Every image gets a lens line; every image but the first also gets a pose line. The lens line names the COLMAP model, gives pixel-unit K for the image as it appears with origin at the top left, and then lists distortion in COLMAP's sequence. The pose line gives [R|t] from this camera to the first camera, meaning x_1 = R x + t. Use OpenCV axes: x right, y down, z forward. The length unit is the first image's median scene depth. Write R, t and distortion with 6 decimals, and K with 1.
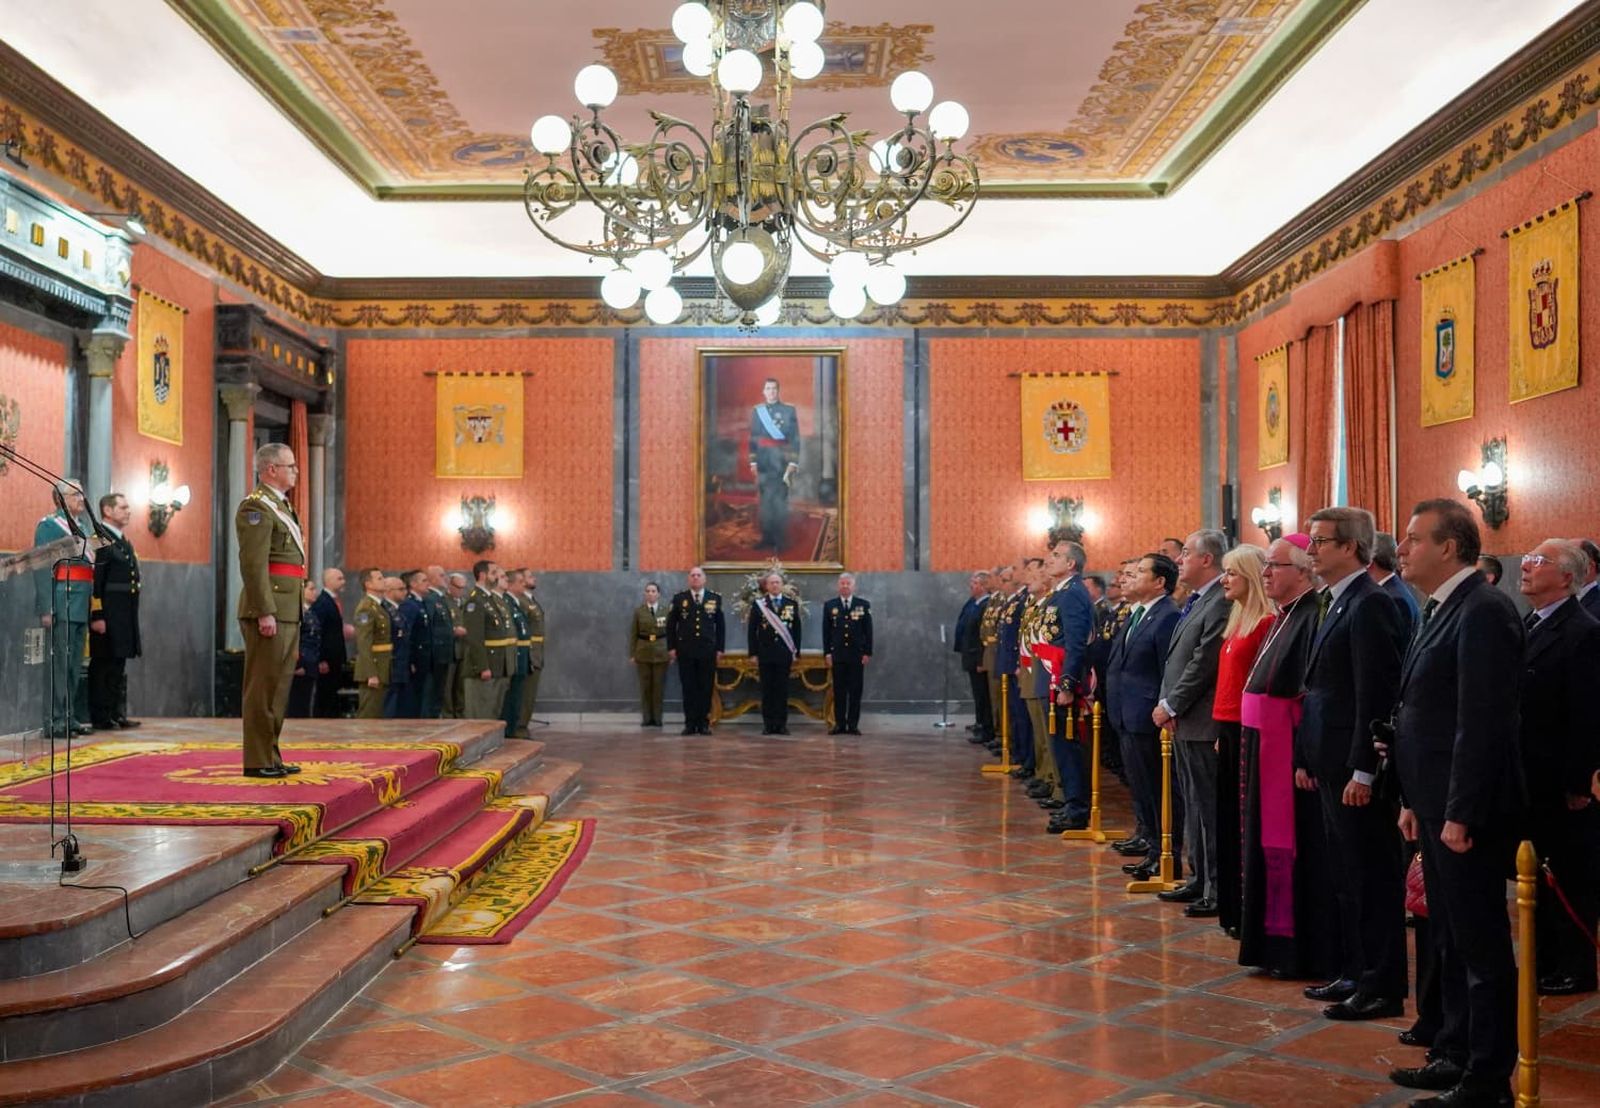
lens RADIAL K [[1673.7, 0, 767.7], [0, 1673.7, 551.7], [0, 0, 1]] dist [-0.019826, 0.013195]
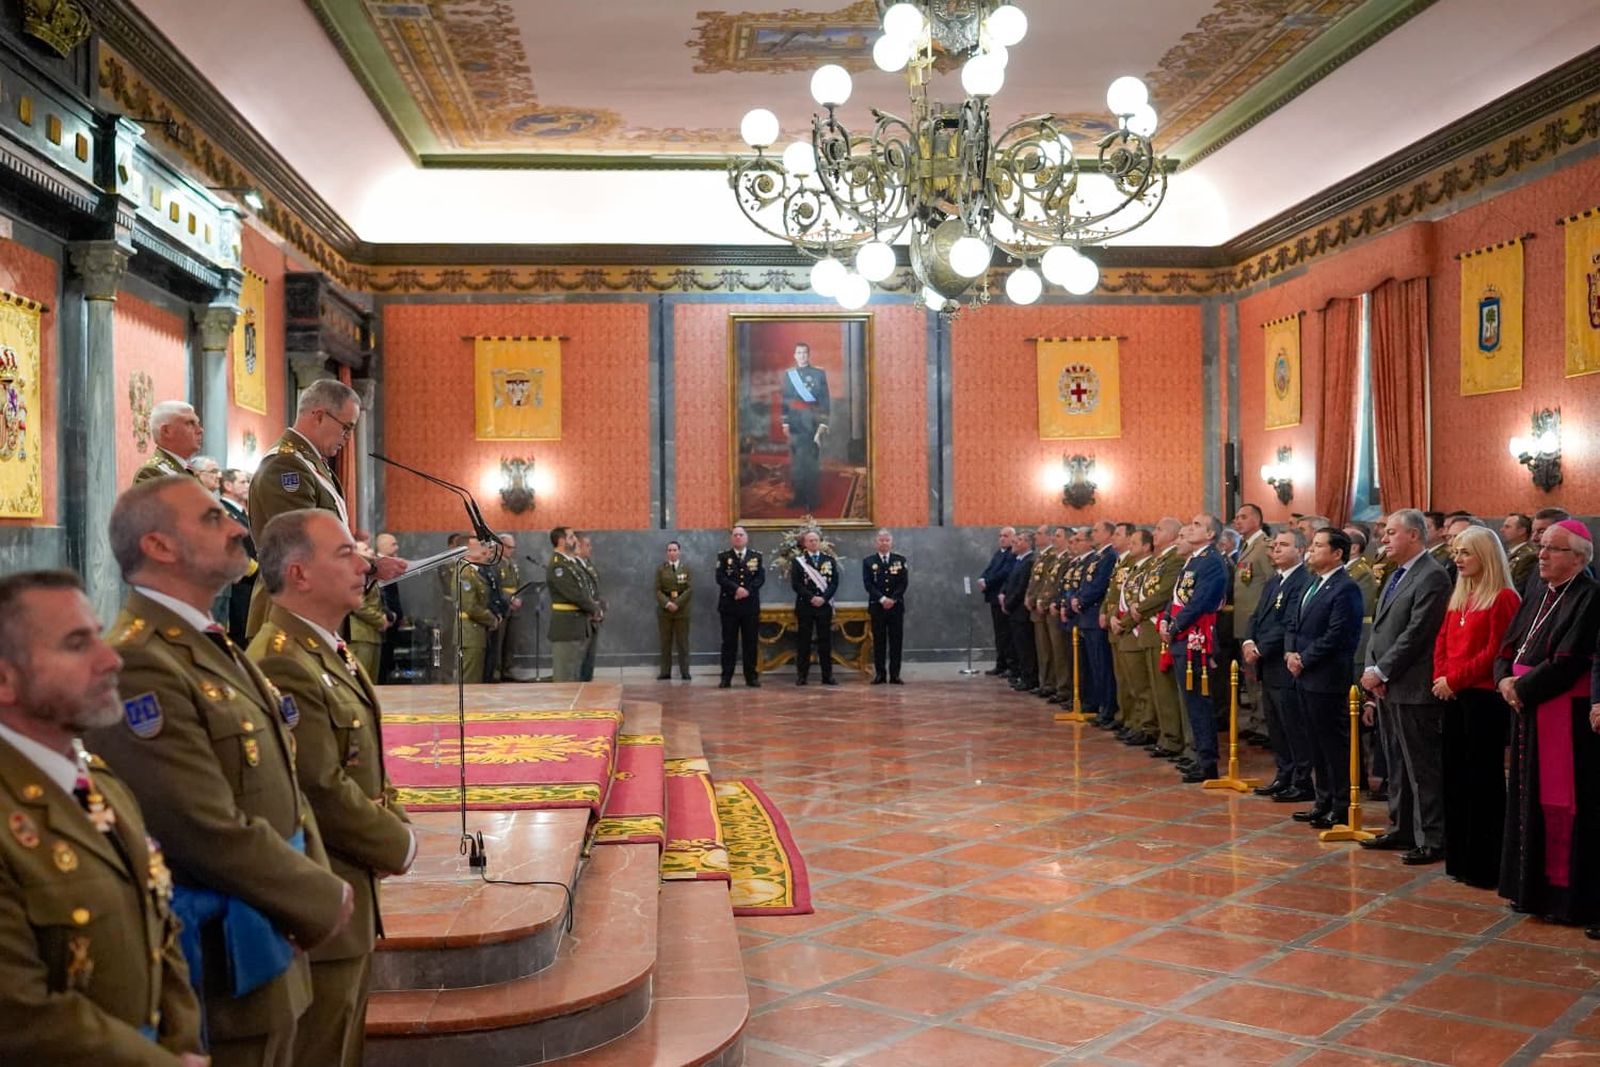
lens RADIAL K [[1612.3, 0, 800.0], [0, 1612.3, 533.5], [0, 0, 1]] dist [-0.018690, 0.014510]
pose [[0.995204, -0.011302, 0.097162, -0.103638], [0.008754, 0.999608, 0.026611, -0.012448], [-0.097424, -0.025633, 0.994913, -0.000822]]
